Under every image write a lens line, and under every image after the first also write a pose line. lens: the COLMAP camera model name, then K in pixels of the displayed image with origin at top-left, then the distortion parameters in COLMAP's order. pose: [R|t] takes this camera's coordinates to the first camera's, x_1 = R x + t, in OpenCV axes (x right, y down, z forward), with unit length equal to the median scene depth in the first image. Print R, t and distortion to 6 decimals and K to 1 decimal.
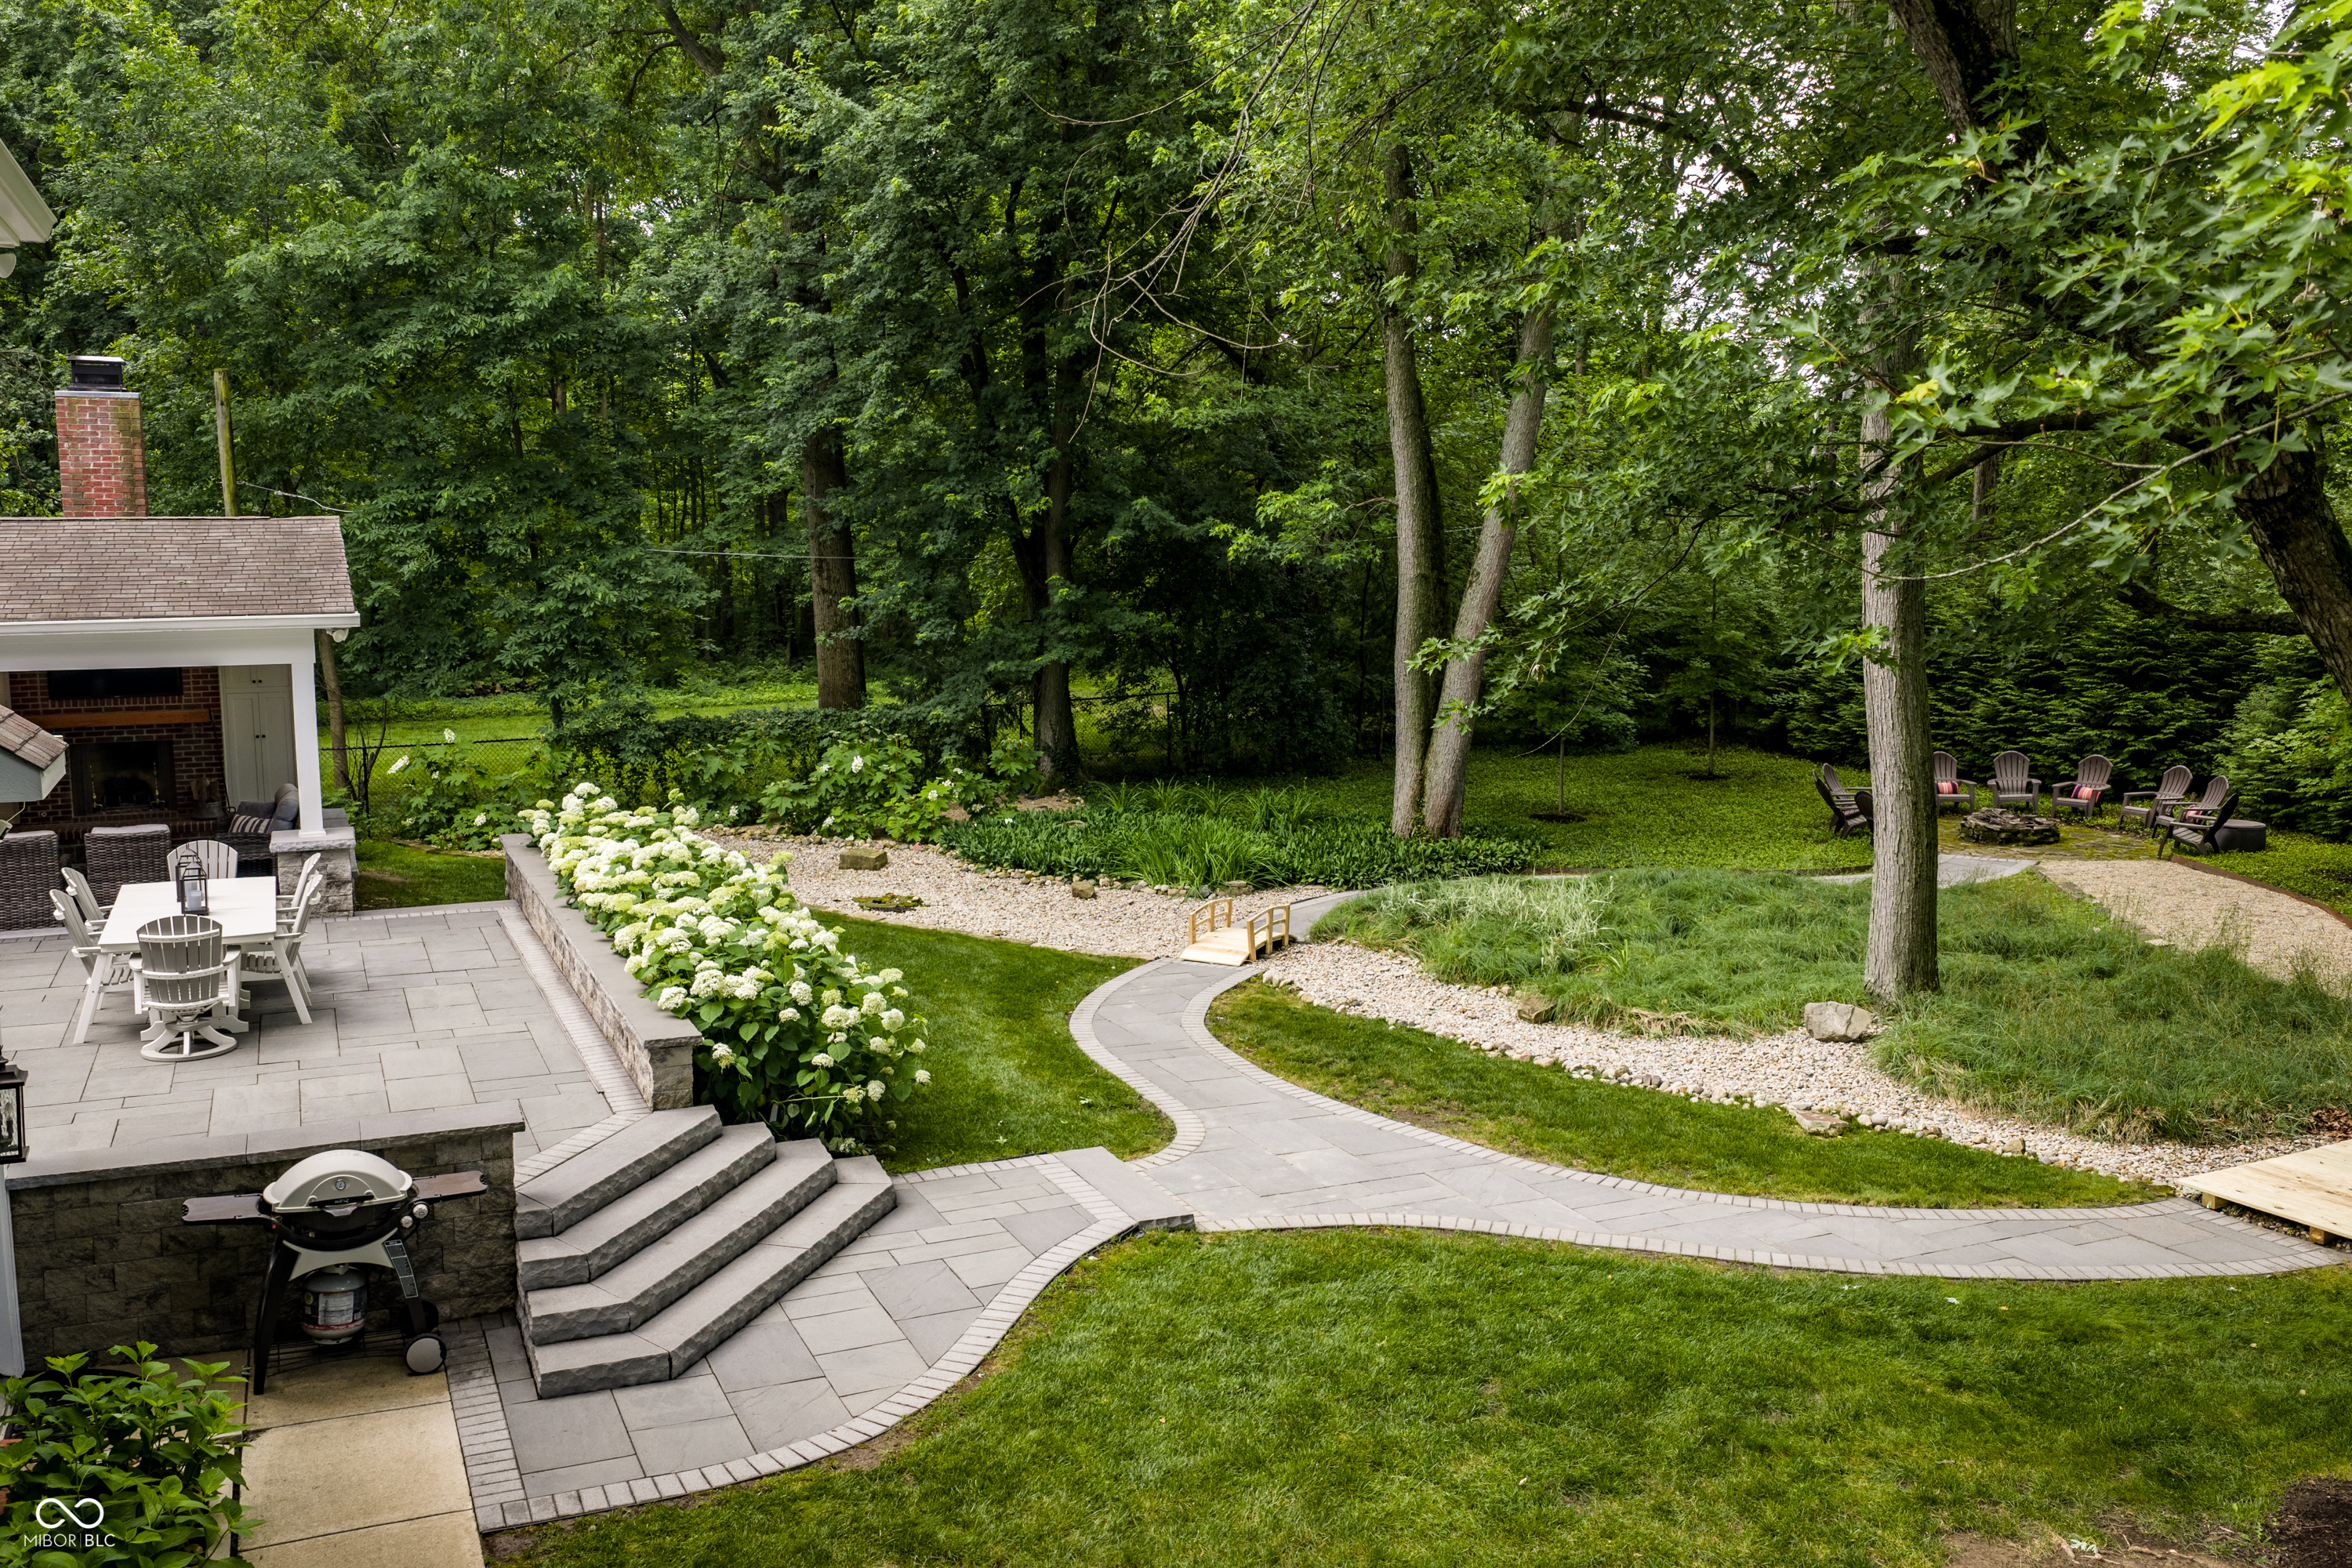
lens RADIAL K [[1946.5, 0, 1176.0], [0, 1946.5, 784.0], [0, 0, 1]] dist [0.021904, -0.042433]
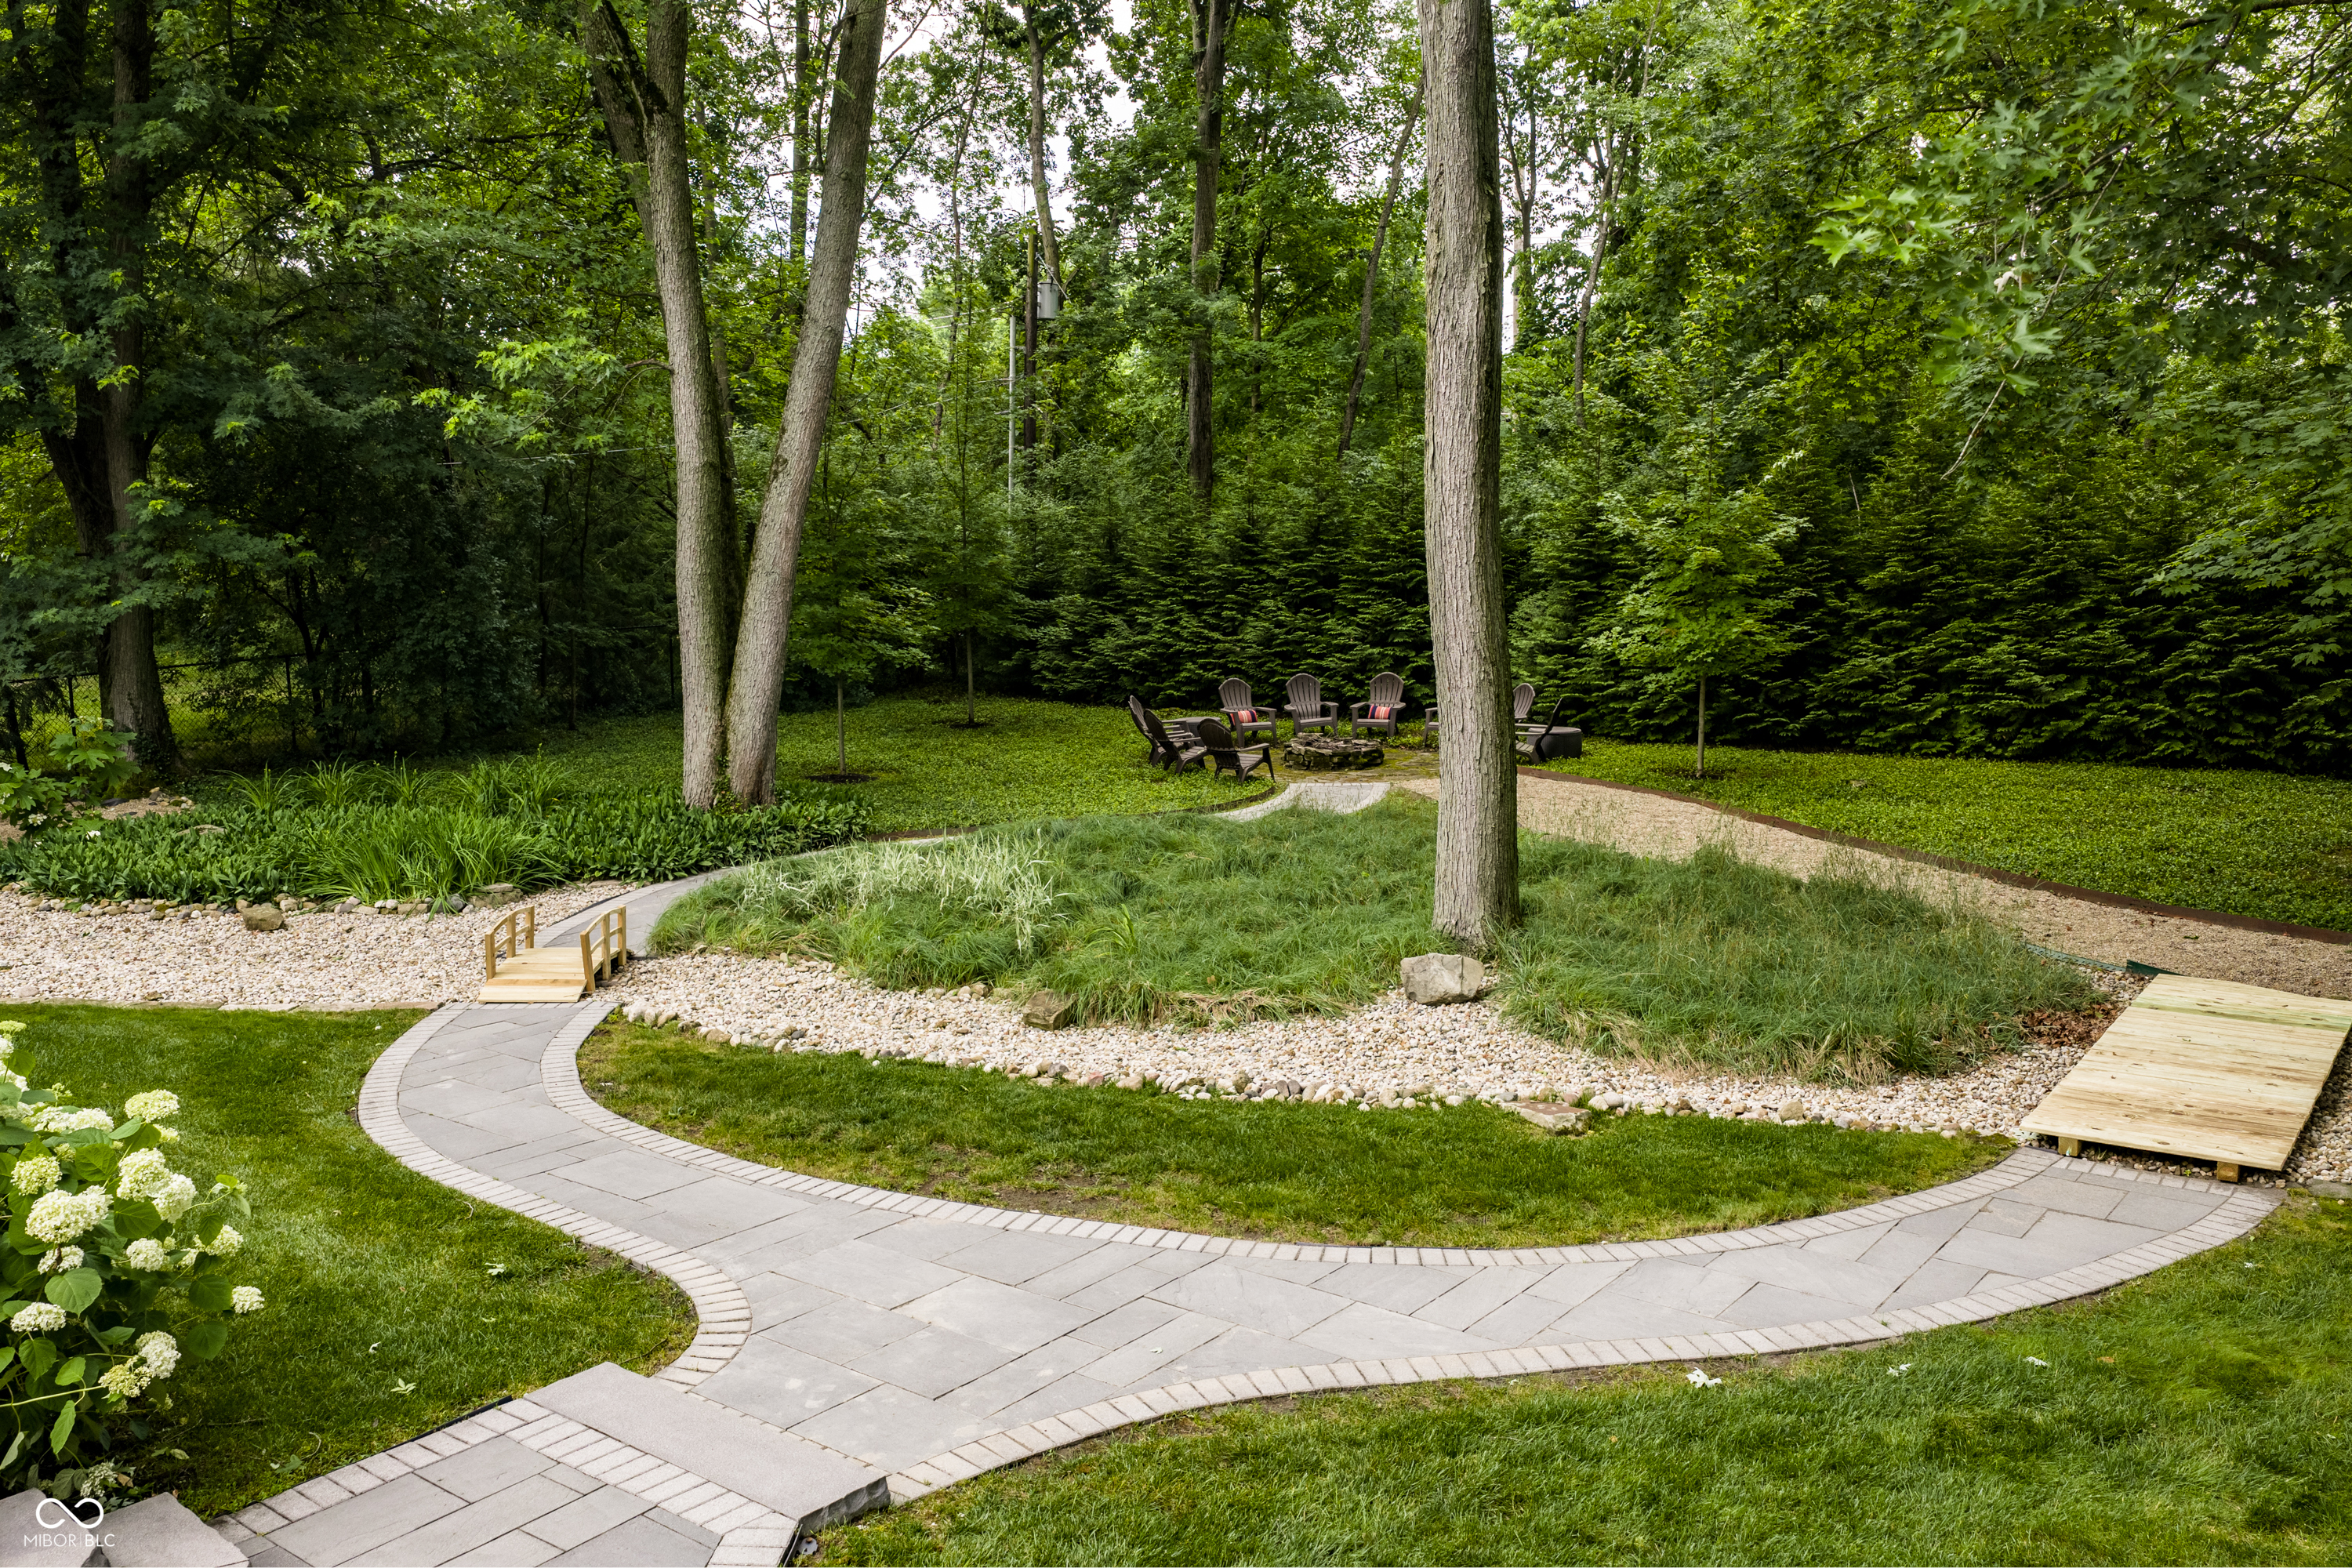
lens RADIAL K [[1946.5, 0, 1176.0], [0, 1946.5, 784.0], [0, 0, 1]] dist [0.021904, -0.042433]
pose [[0.884567, -0.070038, 0.461124, -0.086343], [0.067210, 0.997483, 0.022576, 0.015266], [-0.461545, 0.011023, 0.887048, 0.279134]]
